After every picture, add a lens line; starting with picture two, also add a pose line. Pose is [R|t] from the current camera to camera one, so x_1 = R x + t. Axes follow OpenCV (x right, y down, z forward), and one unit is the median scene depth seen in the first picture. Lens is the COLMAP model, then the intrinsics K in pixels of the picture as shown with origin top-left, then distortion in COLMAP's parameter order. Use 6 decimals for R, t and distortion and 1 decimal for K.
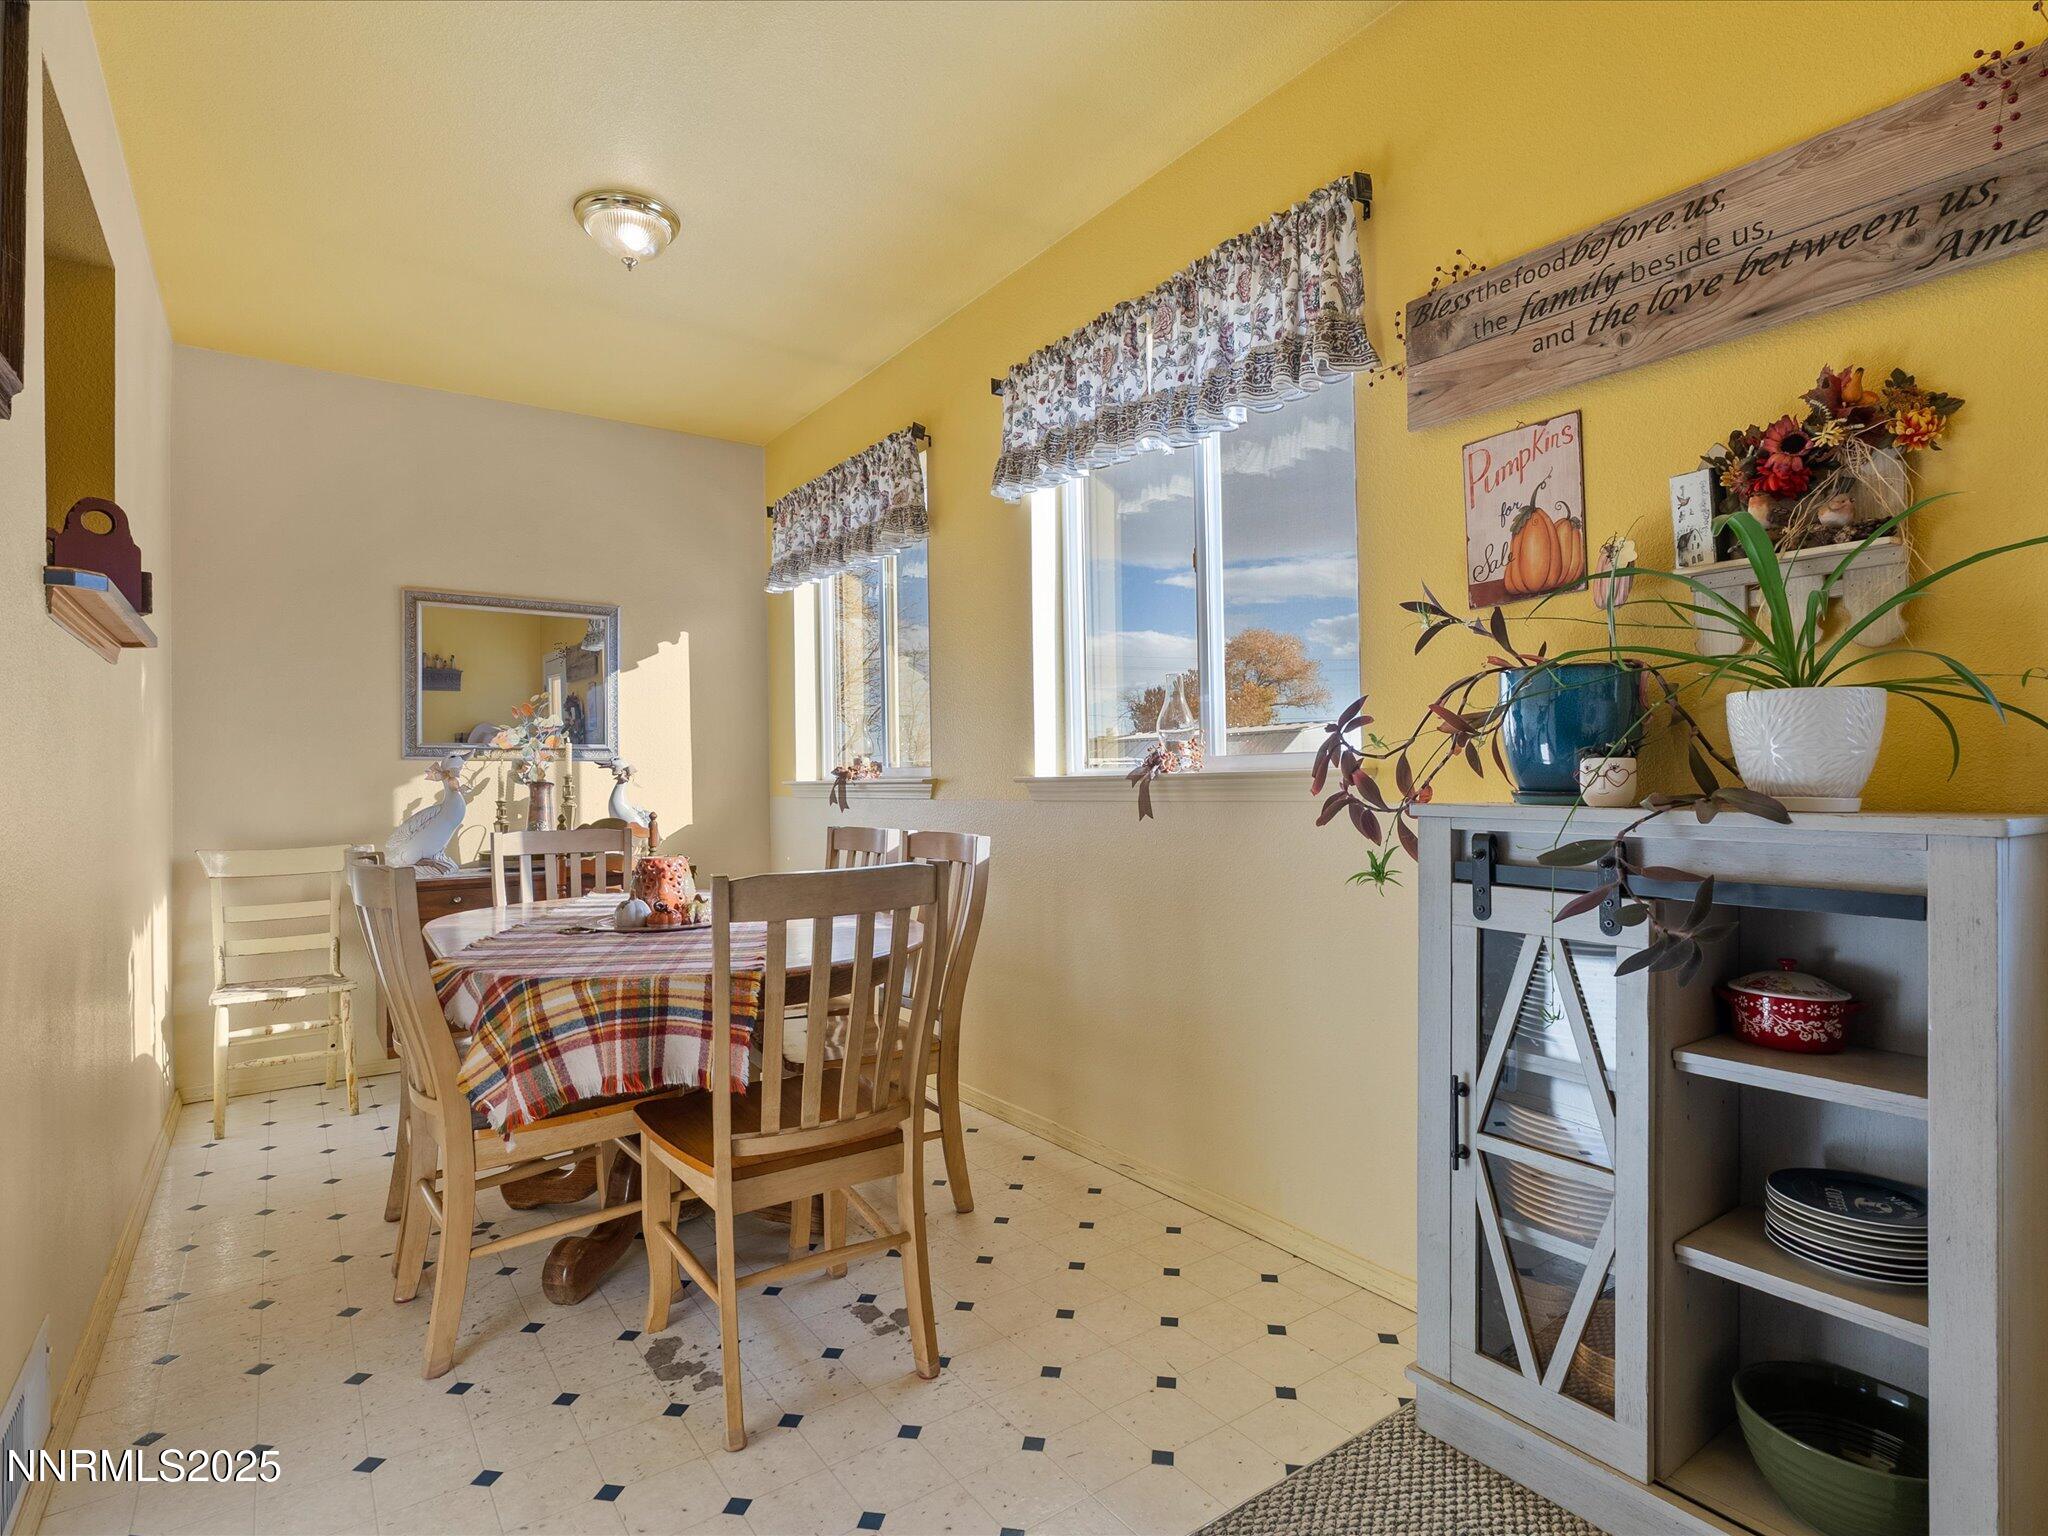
lens RADIAL K [[1040.1, 0, 1024.0], [0, 1040.1, 768.0], [0, 0, 1]] dist [-0.004718, -0.002157]
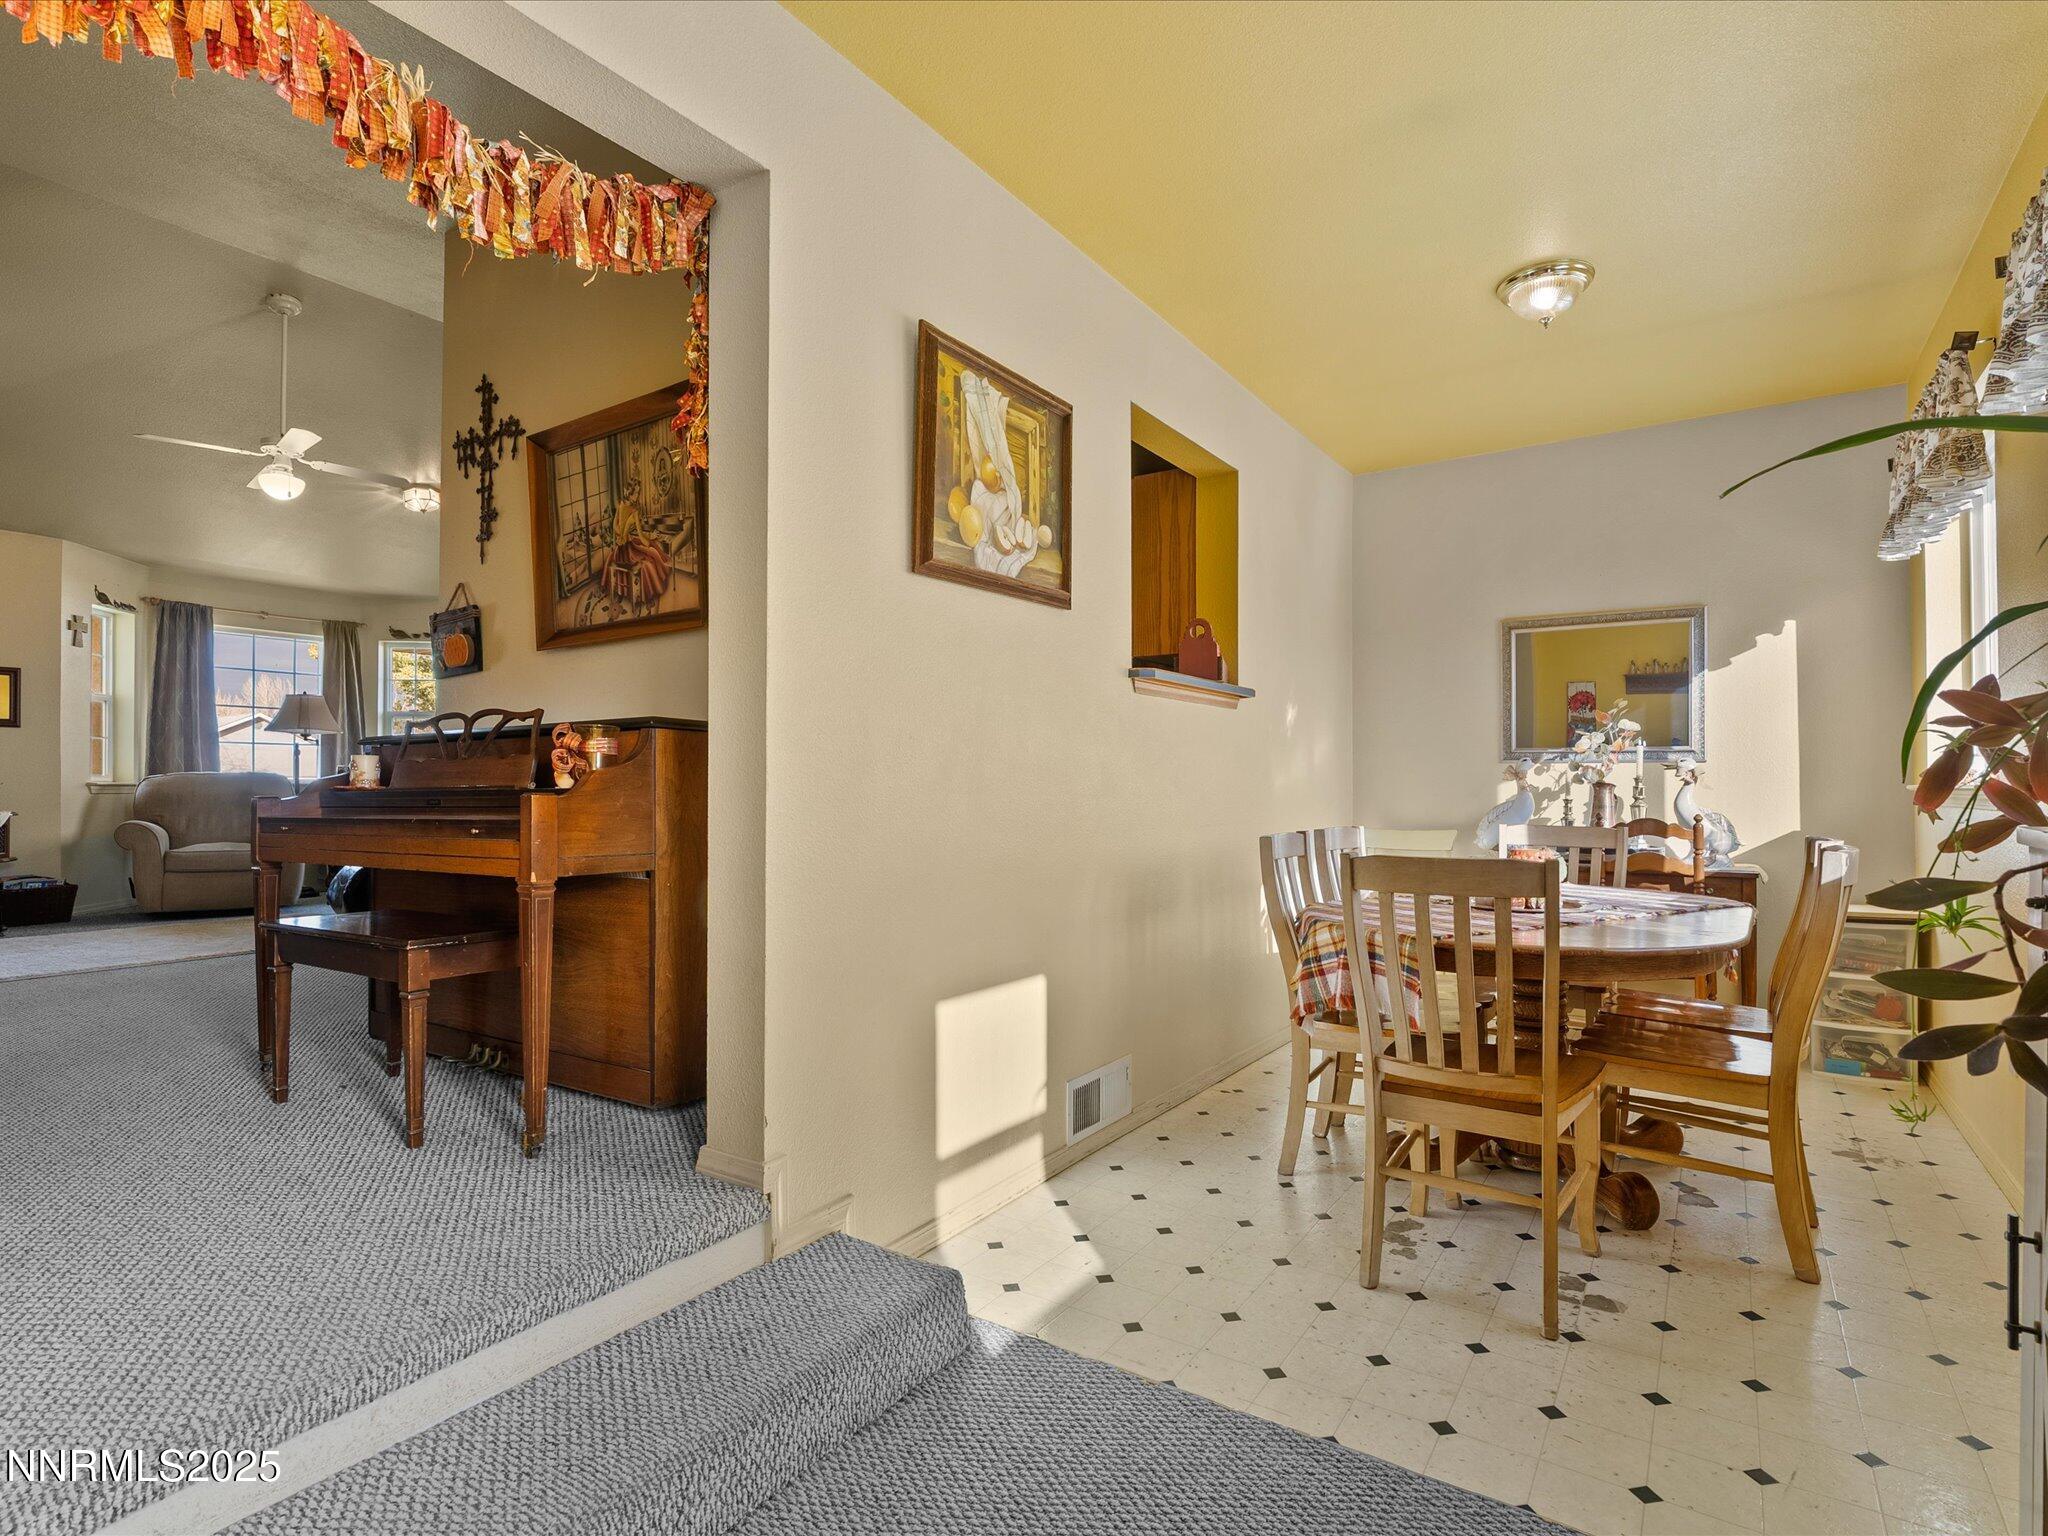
lens RADIAL K [[1040.1, 0, 1024.0], [0, 1040.1, 768.0], [0, 0, 1]] dist [-0.004718, -0.002157]
pose [[0.354038, 0.000351, -0.935231, 0.631743], [0.002845, 0.999995, 0.001452, -0.009015], [0.935227, -0.003174, 0.354036, 0.094303]]
